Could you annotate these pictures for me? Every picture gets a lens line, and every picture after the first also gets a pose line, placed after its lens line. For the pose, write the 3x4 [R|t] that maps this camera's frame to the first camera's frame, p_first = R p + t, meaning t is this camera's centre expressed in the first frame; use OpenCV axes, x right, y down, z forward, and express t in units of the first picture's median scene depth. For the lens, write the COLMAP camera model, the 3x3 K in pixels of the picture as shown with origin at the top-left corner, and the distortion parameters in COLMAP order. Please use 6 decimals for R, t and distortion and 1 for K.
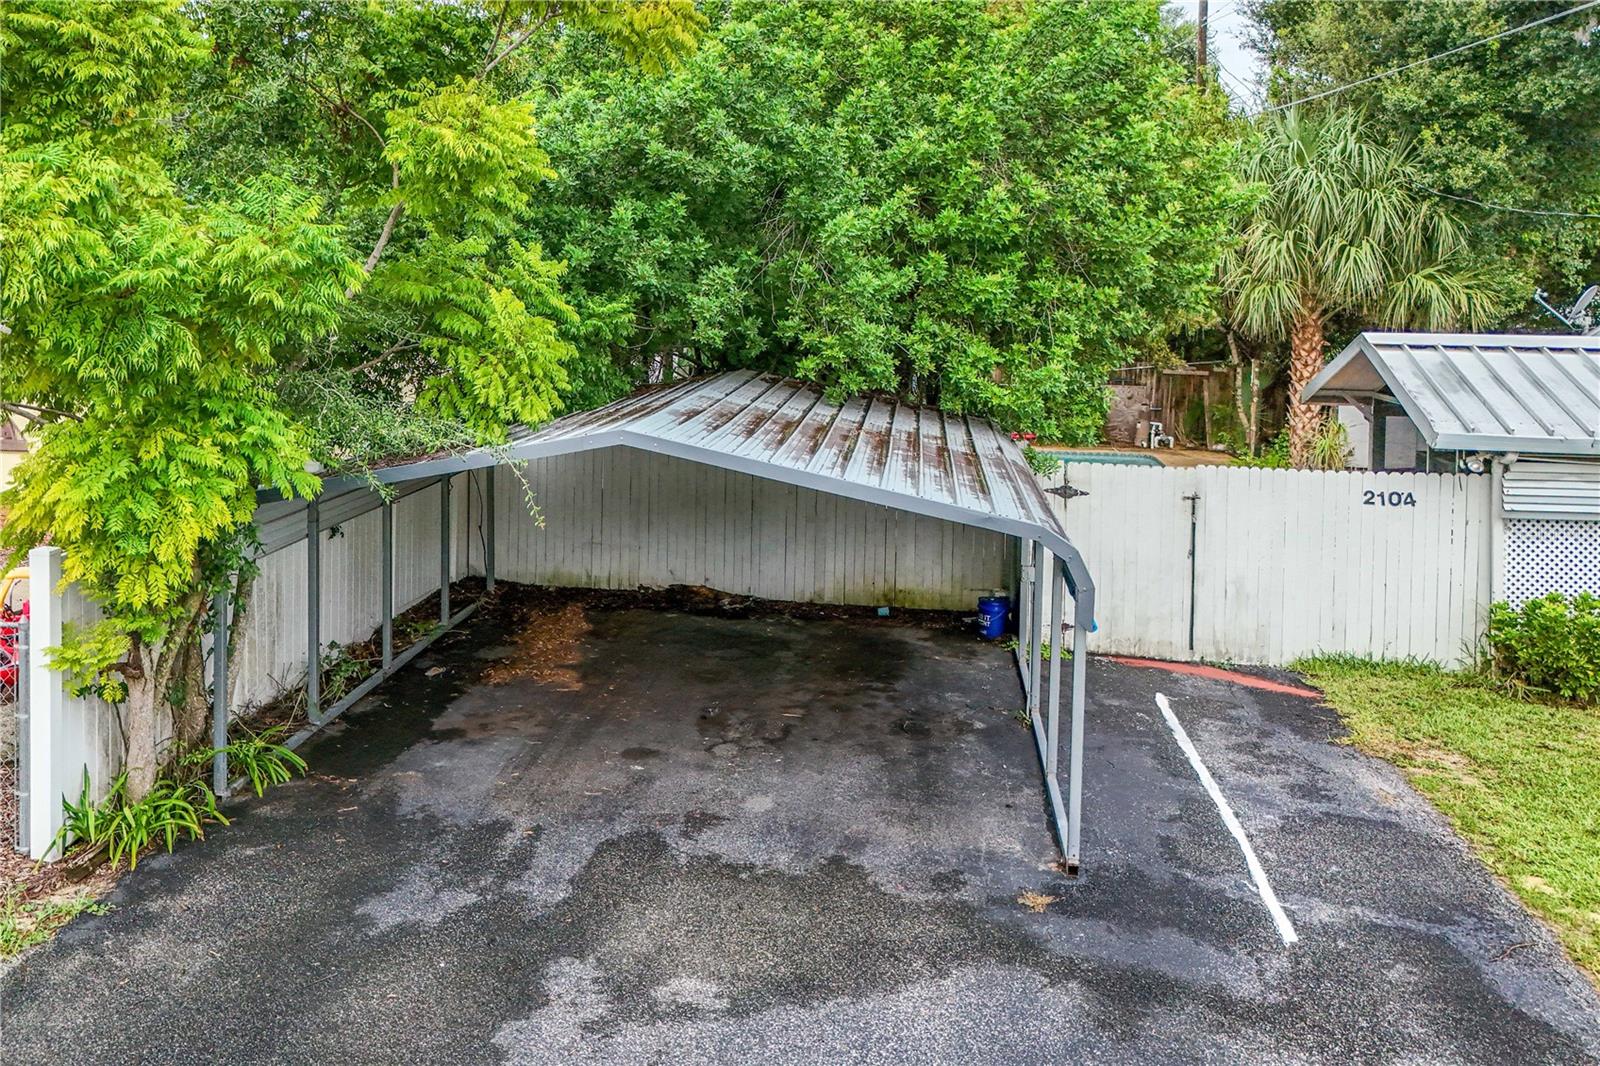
lens RADIAL K [[1198.1, 0, 807.7], [0, 1198.1, 532.7], [0, 0, 1]] dist [0.058607, -0.051599]
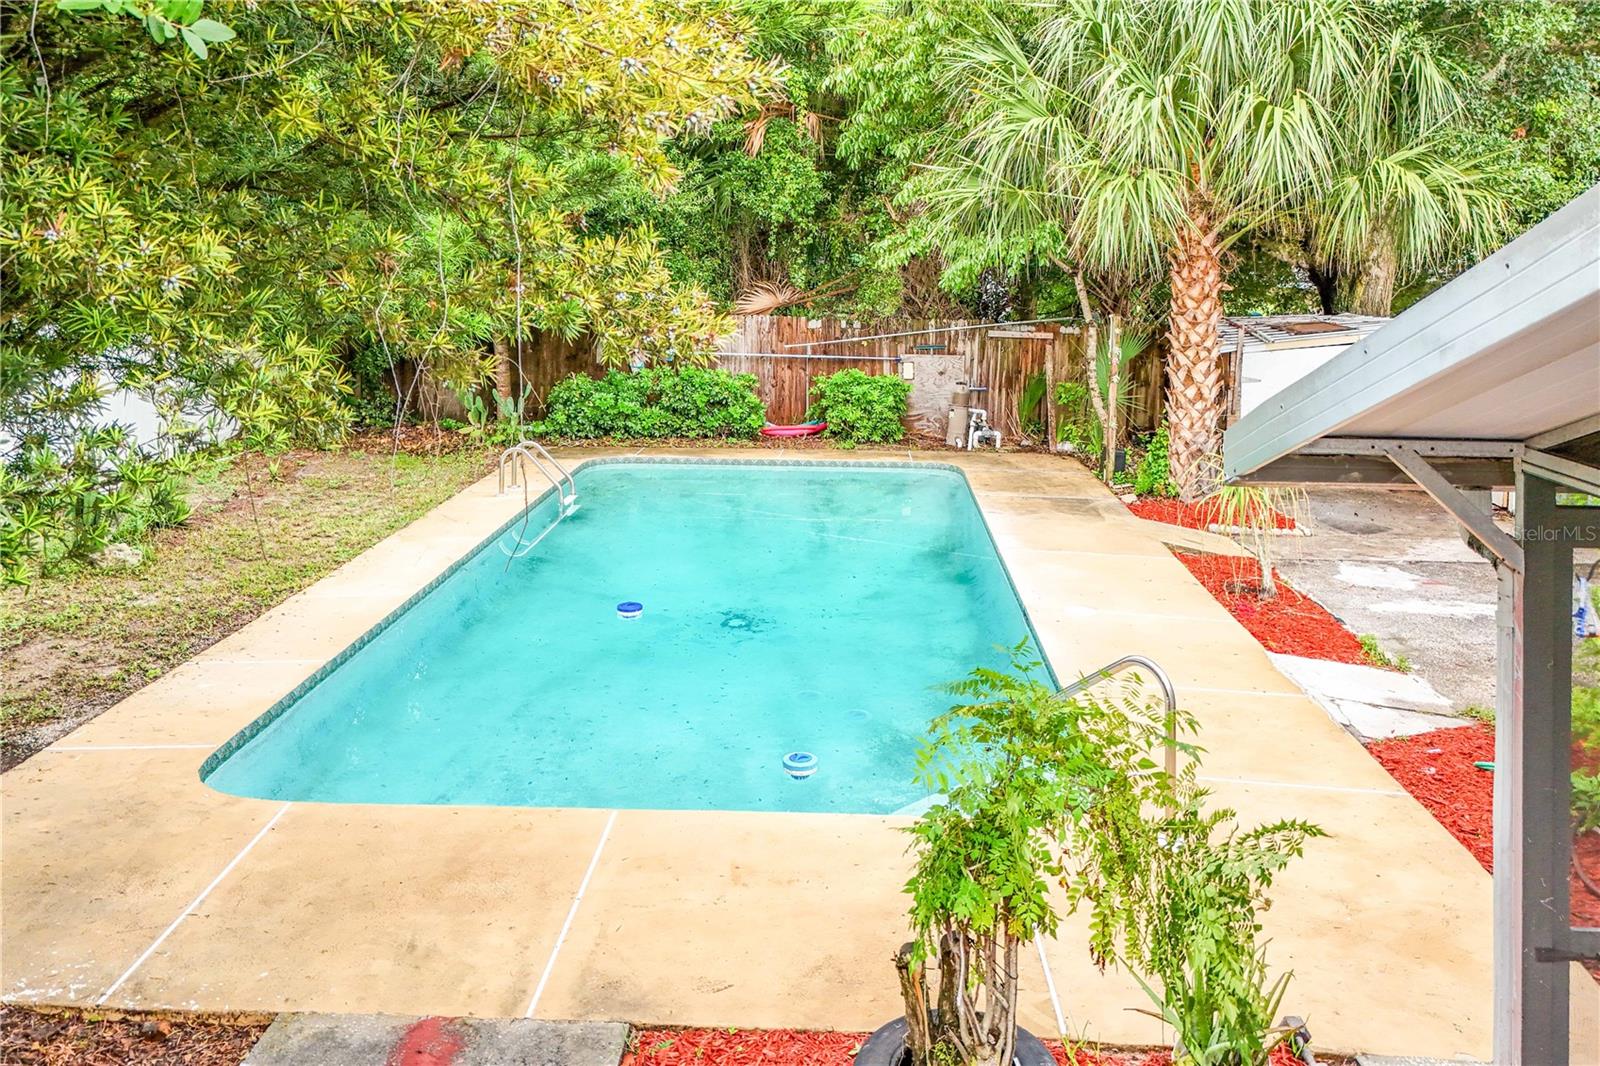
lens RADIAL K [[1198.1, 0, 807.7], [0, 1198.1, 532.7], [0, 0, 1]] dist [0.058607, -0.051599]
pose [[0.995604, -0.025527, 0.090120, 0.163050], [0.022498, 0.999153, 0.034466, -0.059233], [-0.090923, -0.032287, 0.995334, 0.414737]]
